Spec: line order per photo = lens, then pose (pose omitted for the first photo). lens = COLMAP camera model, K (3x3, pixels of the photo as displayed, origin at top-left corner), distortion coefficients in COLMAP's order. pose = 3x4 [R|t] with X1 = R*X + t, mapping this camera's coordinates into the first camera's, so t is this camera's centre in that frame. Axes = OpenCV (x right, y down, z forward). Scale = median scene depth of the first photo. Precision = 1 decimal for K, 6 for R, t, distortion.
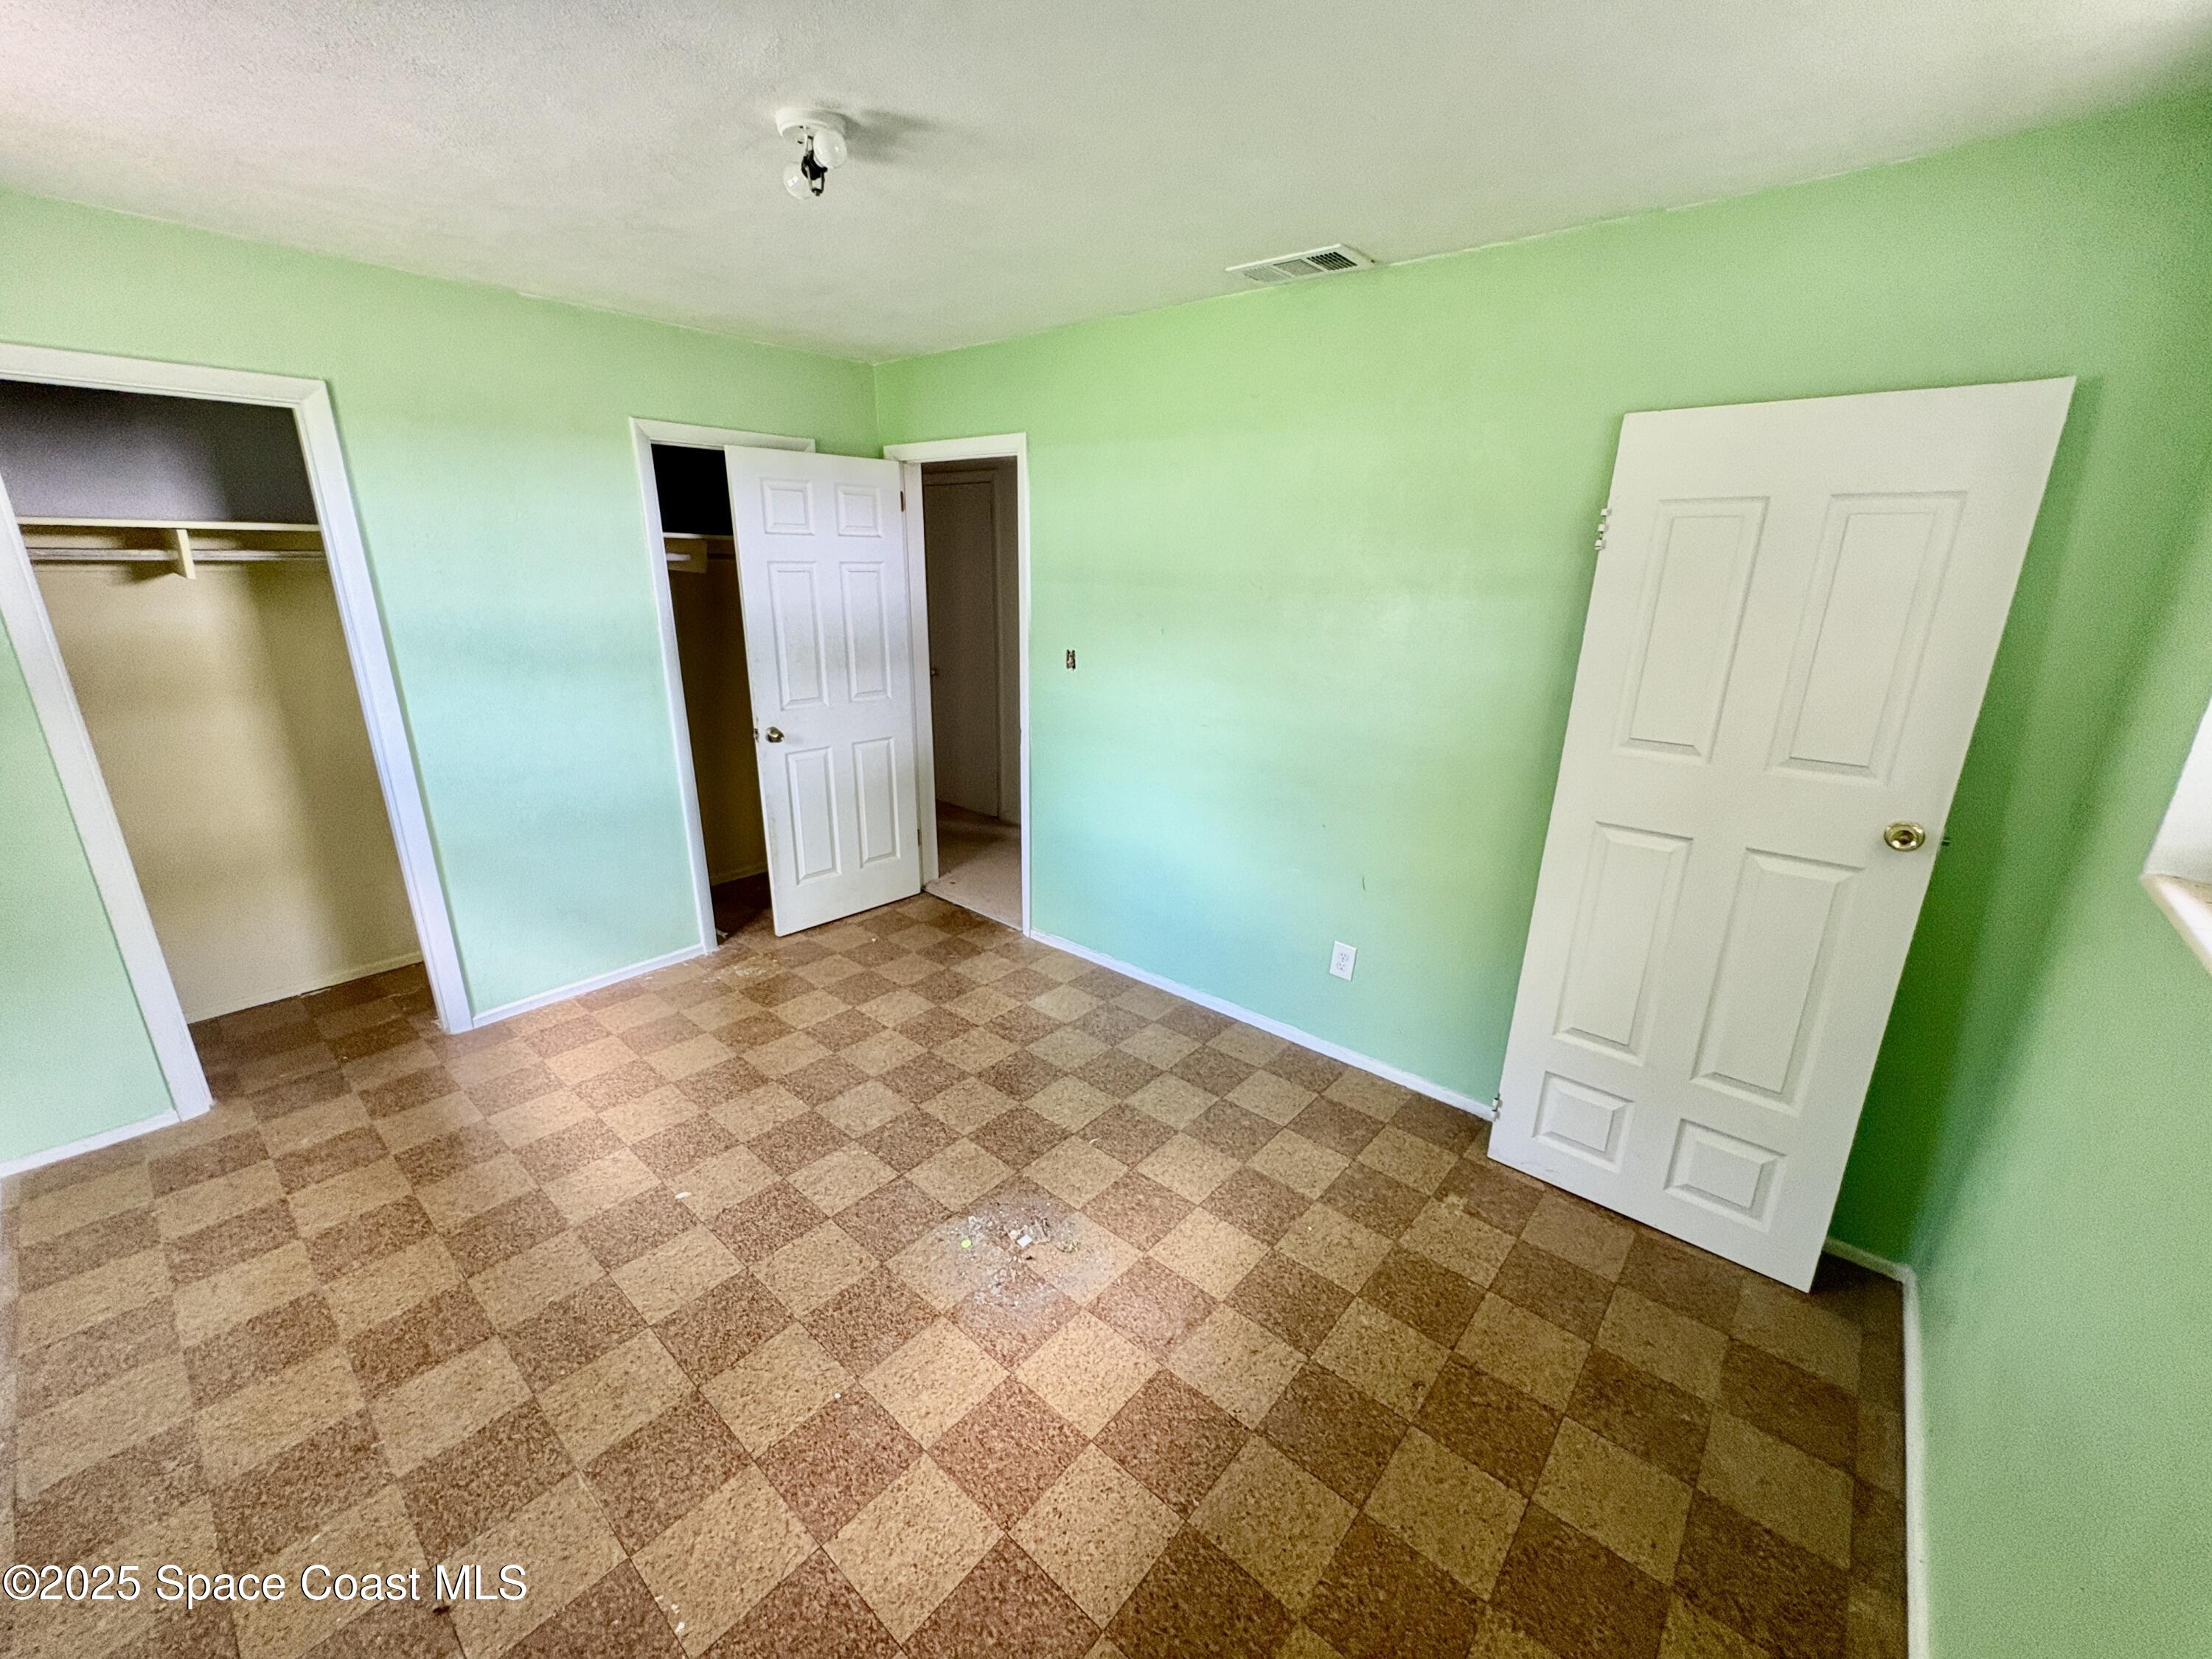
lens RADIAL K [[889.4, 0, 1097.6], [0, 889.4, 828.9], [0, 0, 1]] dist [0.011070, -0.000050]
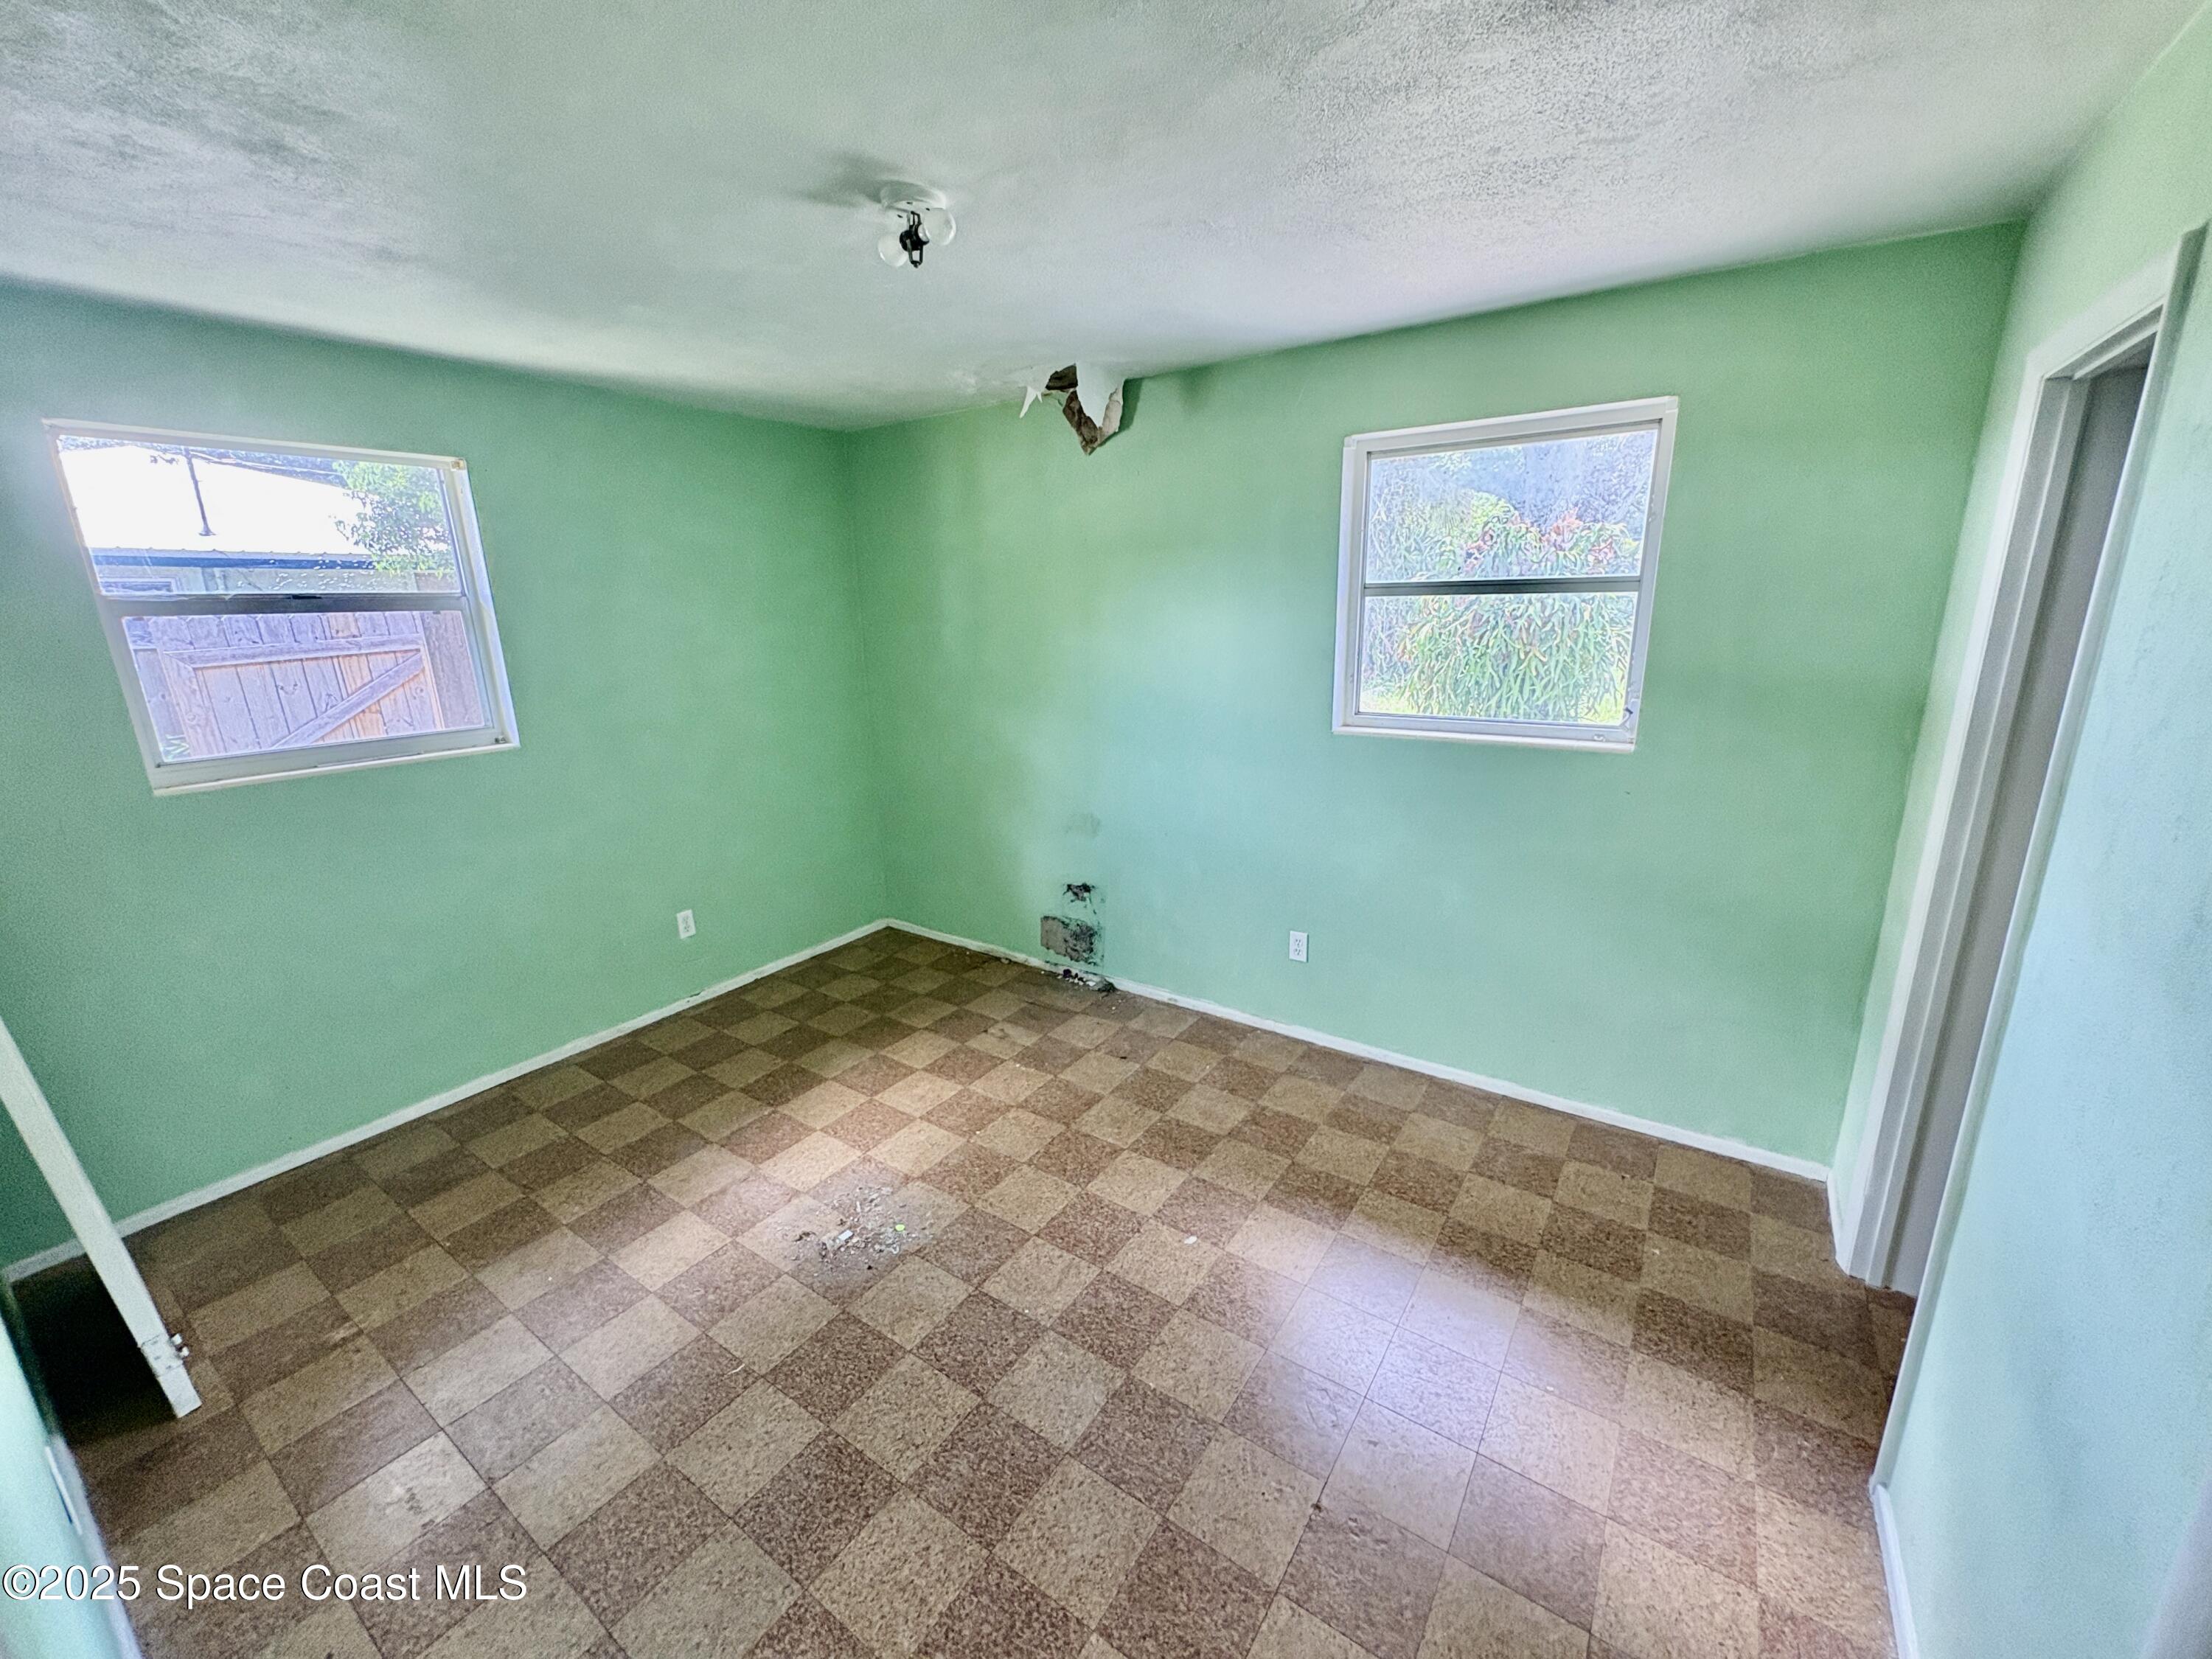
lens RADIAL K [[889.4, 0, 1100.3], [0, 889.4, 823.9], [0, 0, 1]] dist [0.011070, -0.000050]
pose [[-0.993676, 0.037779, -0.105739, -0.299366], [-0.023167, 0.852460, 0.522279, -0.546039], [0.109869, 0.521426, -0.846194, 1.723366]]
